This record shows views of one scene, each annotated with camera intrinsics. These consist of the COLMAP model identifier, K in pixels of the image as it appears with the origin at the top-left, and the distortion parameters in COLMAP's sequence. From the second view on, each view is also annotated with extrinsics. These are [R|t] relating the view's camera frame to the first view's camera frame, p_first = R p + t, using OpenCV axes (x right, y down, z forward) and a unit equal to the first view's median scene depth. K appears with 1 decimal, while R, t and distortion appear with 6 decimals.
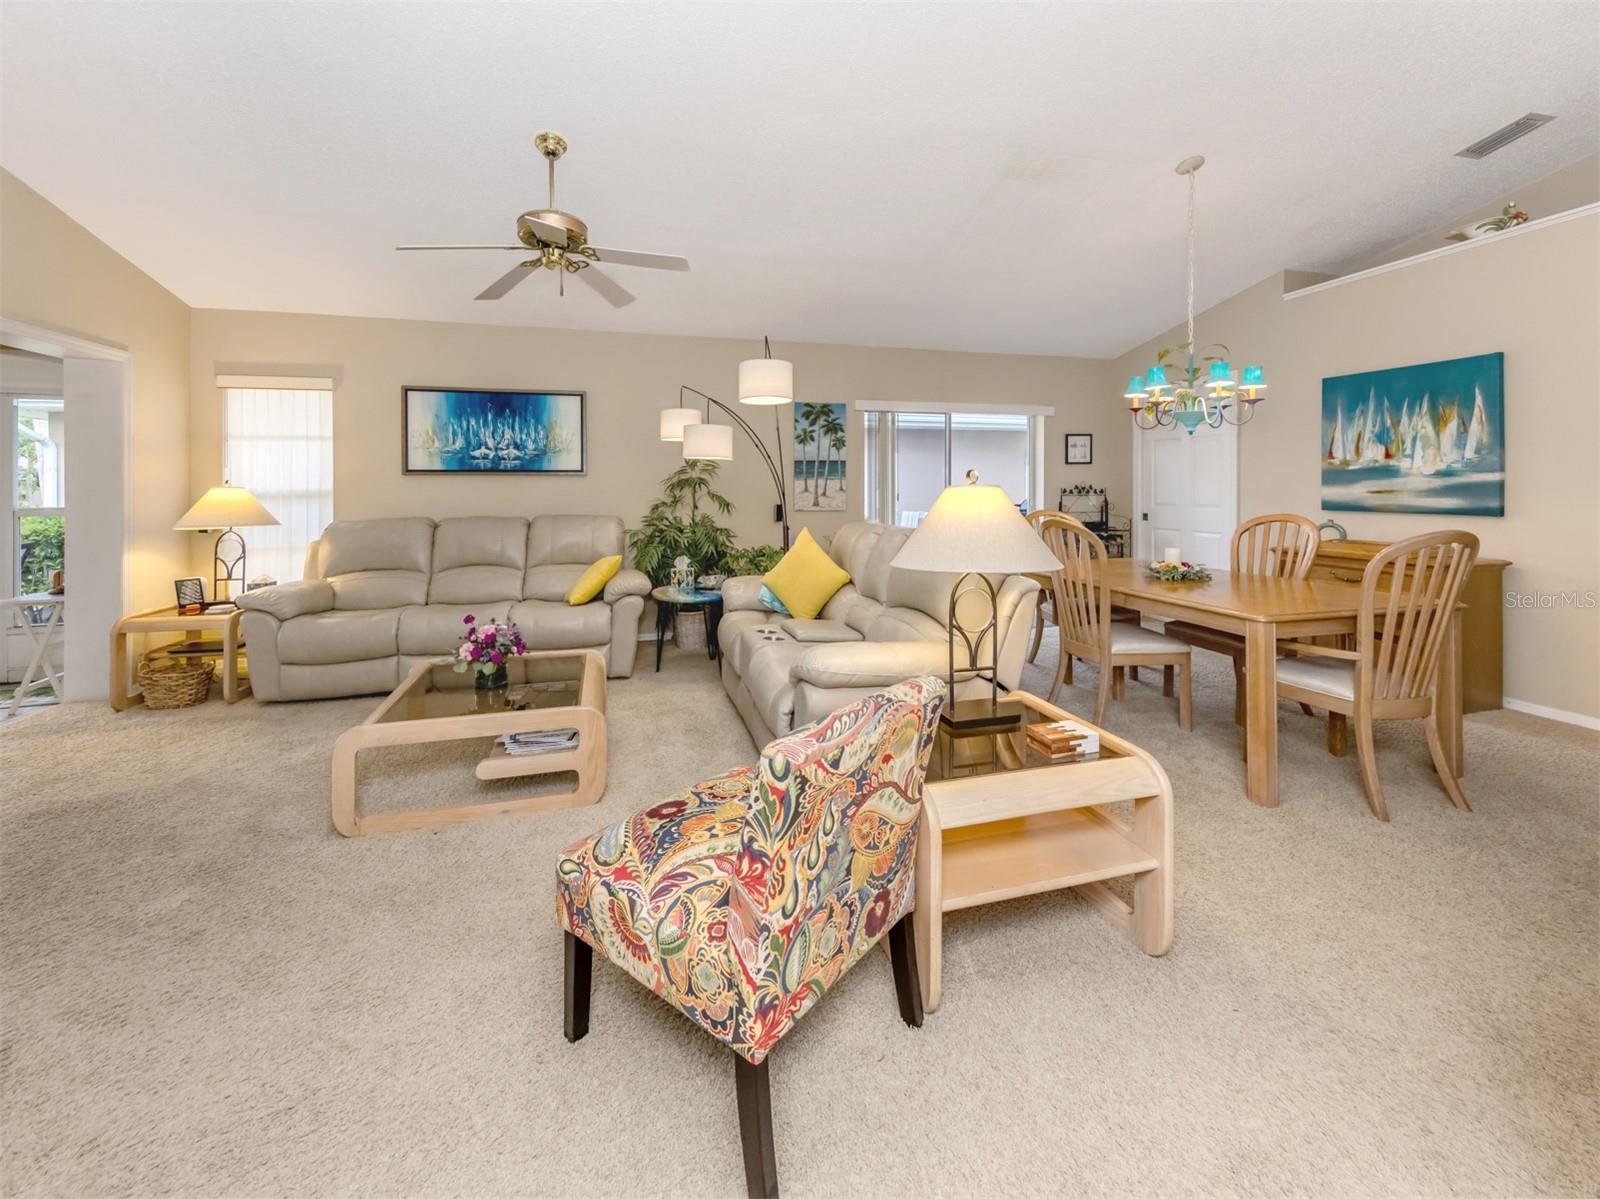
lens RADIAL K [[578.4, 0, 847.3], [0, 578.4, 490.4], [0, 0, 1]] dist [0.006603, -0.001363]
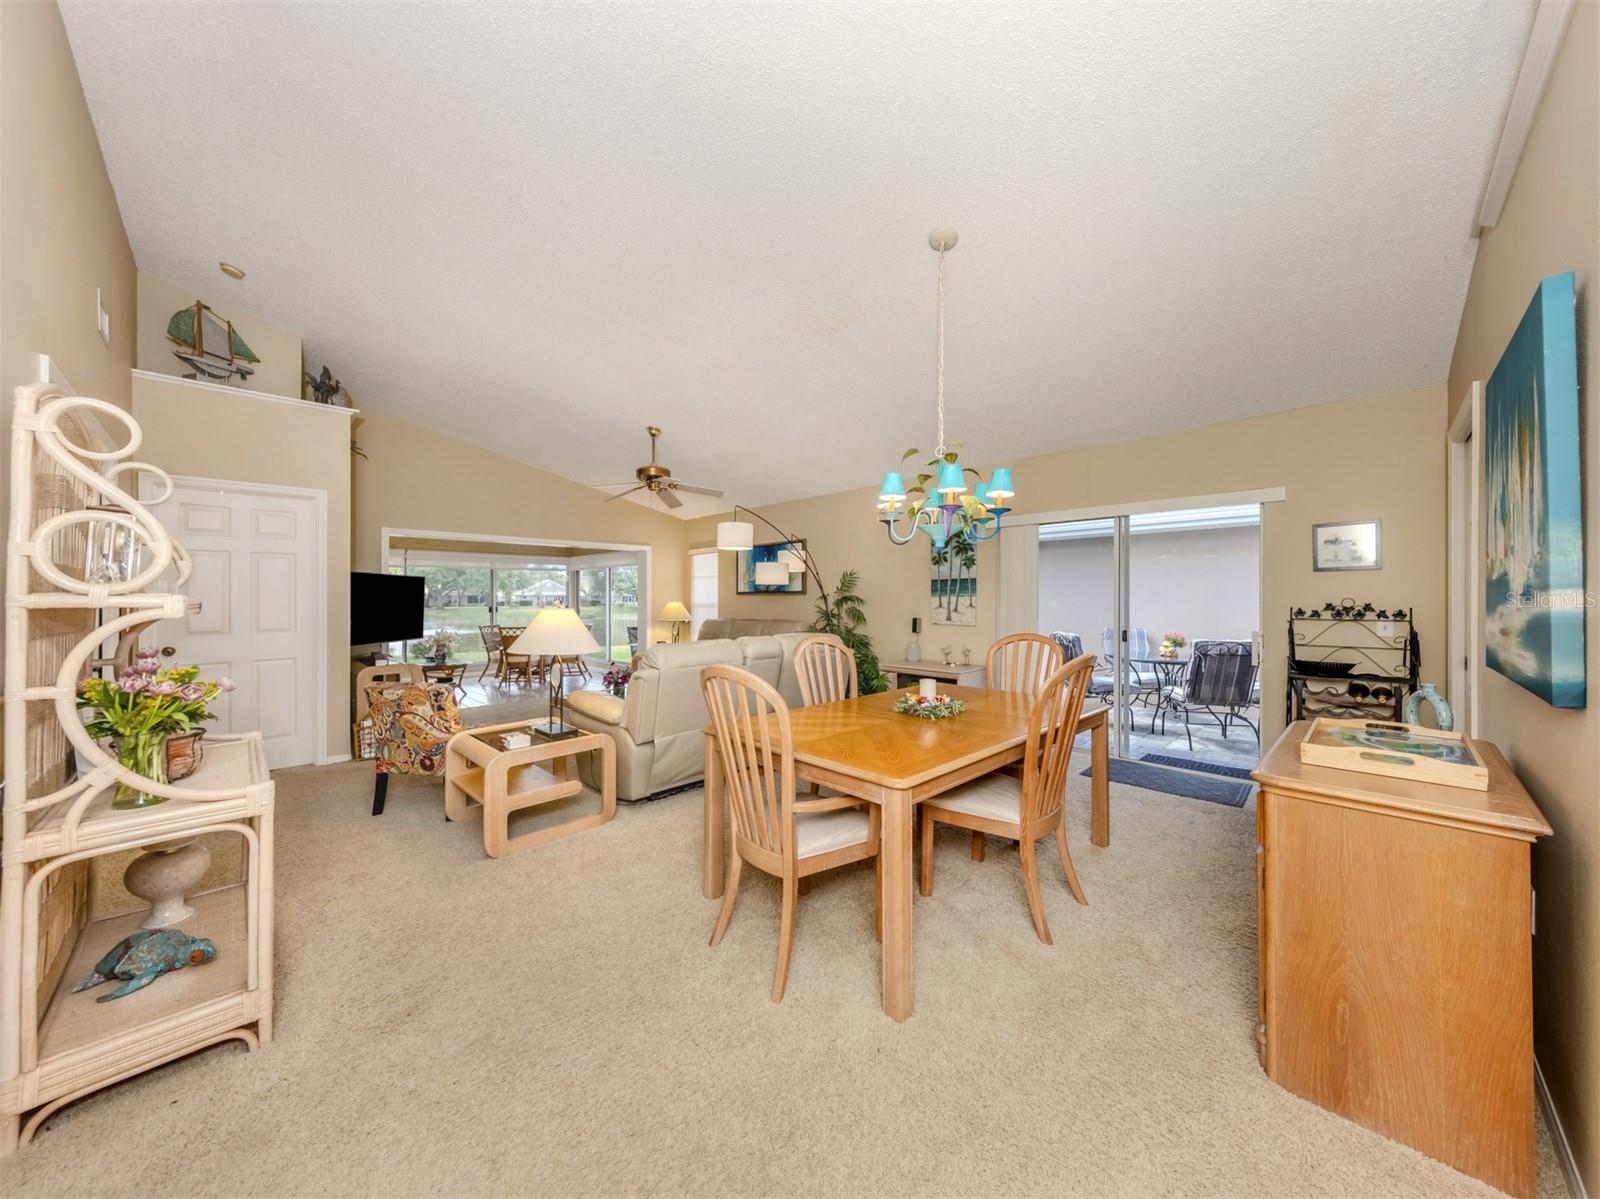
lens RADIAL K [[578.4, 0, 801.1], [0, 578.4, 598.9], [0, 0, 1]] dist [0.006603, -0.001363]
pose [[0.503321, 0.003926, -0.864091, 0.860012], [-0.003538, 0.999991, 0.002482, -0.018482], [0.864092, 0.001808, 0.503330, 0.240332]]
